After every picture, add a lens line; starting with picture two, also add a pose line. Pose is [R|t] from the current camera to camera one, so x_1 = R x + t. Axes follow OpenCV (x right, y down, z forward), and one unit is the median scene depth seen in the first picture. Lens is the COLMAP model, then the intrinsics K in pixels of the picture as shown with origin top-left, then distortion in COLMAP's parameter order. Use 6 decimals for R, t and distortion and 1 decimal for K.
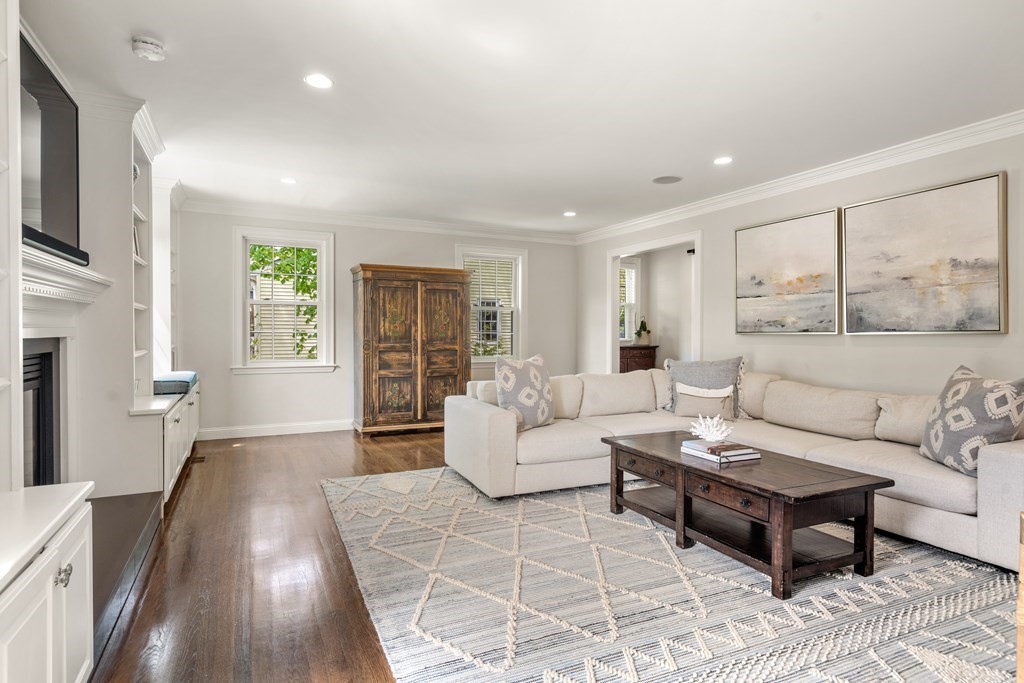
lens RADIAL K [[551.9, 0, 511.4], [0, 551.9, 338.7], [0, 0, 1]] dist [-0.001308, 0.001122]
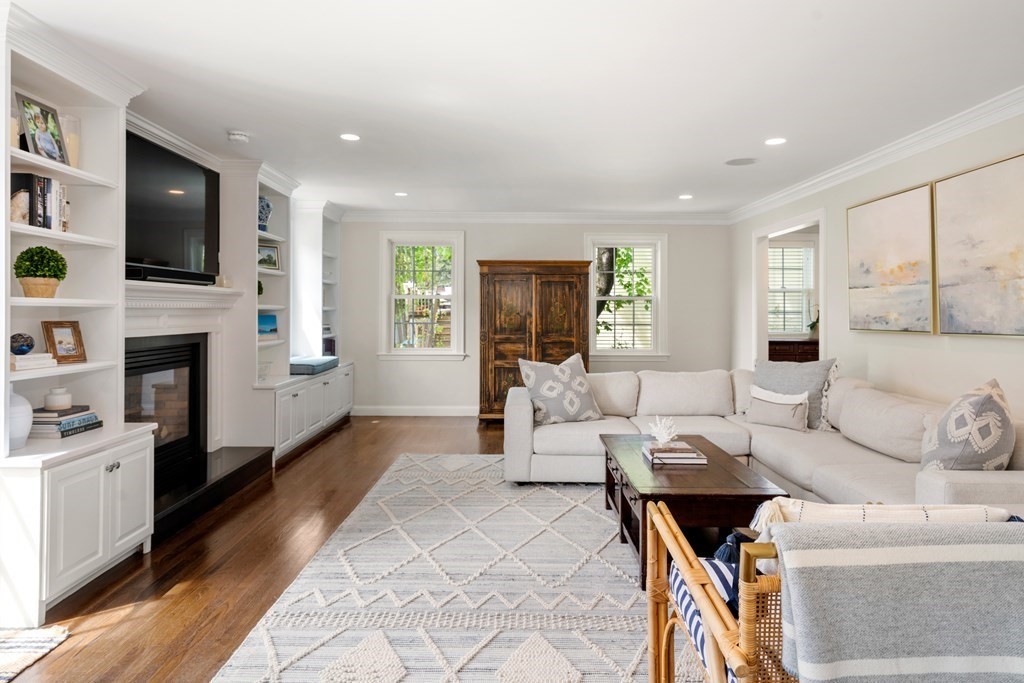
lens RADIAL K [[645.7, 0, 511.0], [0, 645.7, 307.4], [0, 0, 1]] dist [0.004455, -0.002369]
pose [[0.903596, -0.003747, -0.428370, 0.404270], [-0.005463, 0.999780, -0.020269, -0.024141], [0.428352, 0.020656, 0.903376, -0.126841]]
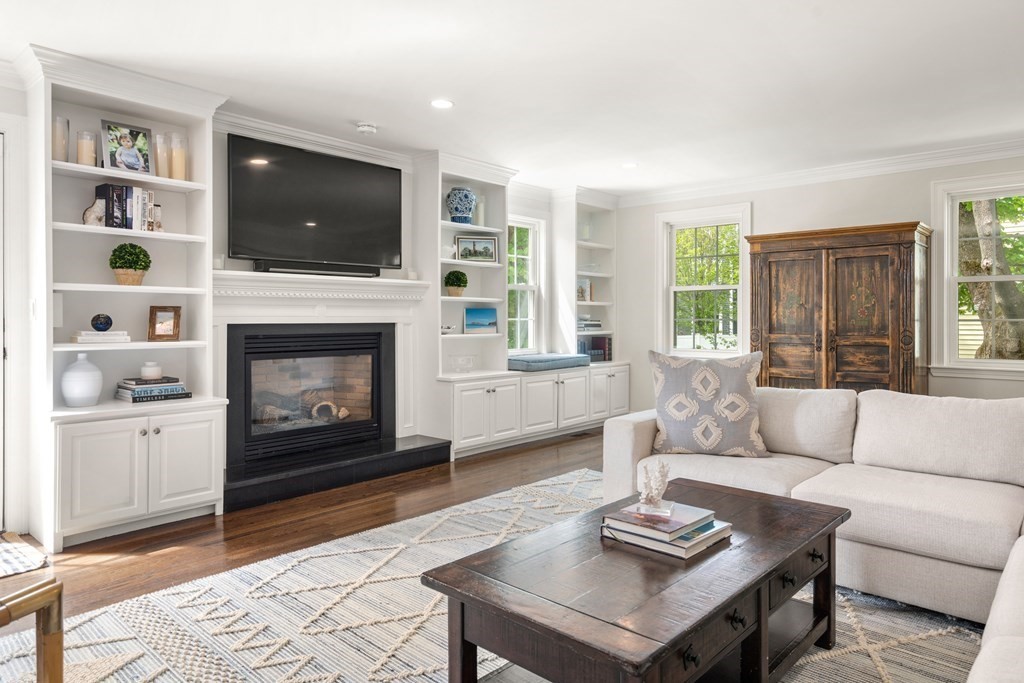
lens RADIAL K [[645.7, 0, 514.9], [0, 645.7, 319.6], [0, 0, 1]] dist [0.004455, -0.002369]
pose [[0.384243, -0.002721, -0.923228, 0.609630], [-0.009444, 0.999932, -0.006877, -0.002072], [0.923184, 0.011361, 0.384191, 0.393958]]
